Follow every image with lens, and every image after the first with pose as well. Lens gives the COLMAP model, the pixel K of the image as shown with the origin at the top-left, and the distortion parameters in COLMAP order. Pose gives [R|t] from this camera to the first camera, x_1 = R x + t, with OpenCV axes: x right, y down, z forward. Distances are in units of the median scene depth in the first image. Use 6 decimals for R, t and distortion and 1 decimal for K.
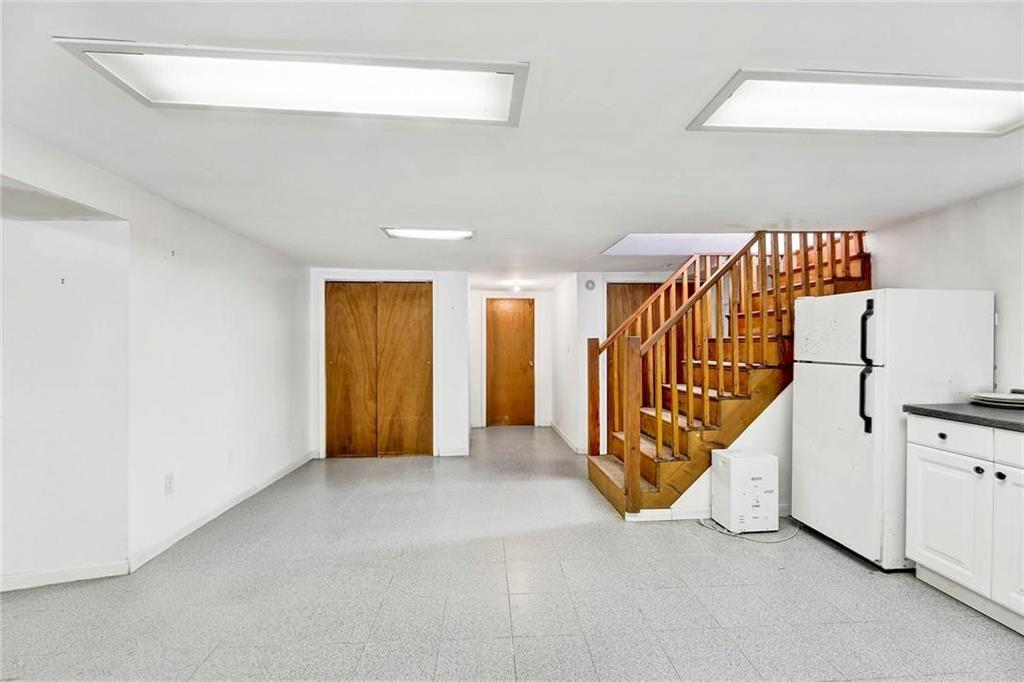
lens RADIAL K [[428.2, 0, 510.2], [0, 428.2, 338.7], [0, 0, 1]] dist [-0.001480, -0.000752]
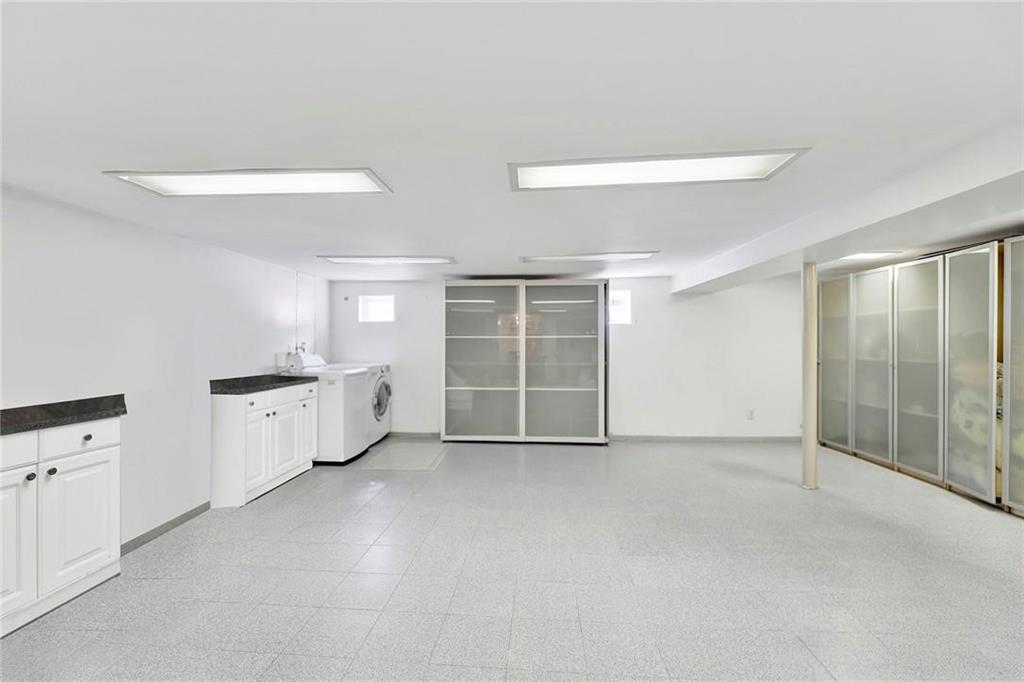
lens RADIAL K [[428.2, 0, 510.2], [0, 428.2, 338.7], [0, 0, 1]] dist [-0.001480, -0.000752]
pose [[-0.990874, 0.005061, 0.134695, -0.131238], [0.002342, 0.999790, -0.020336, 0.014138], [-0.134770, -0.019835, -0.990678, 1.924267]]
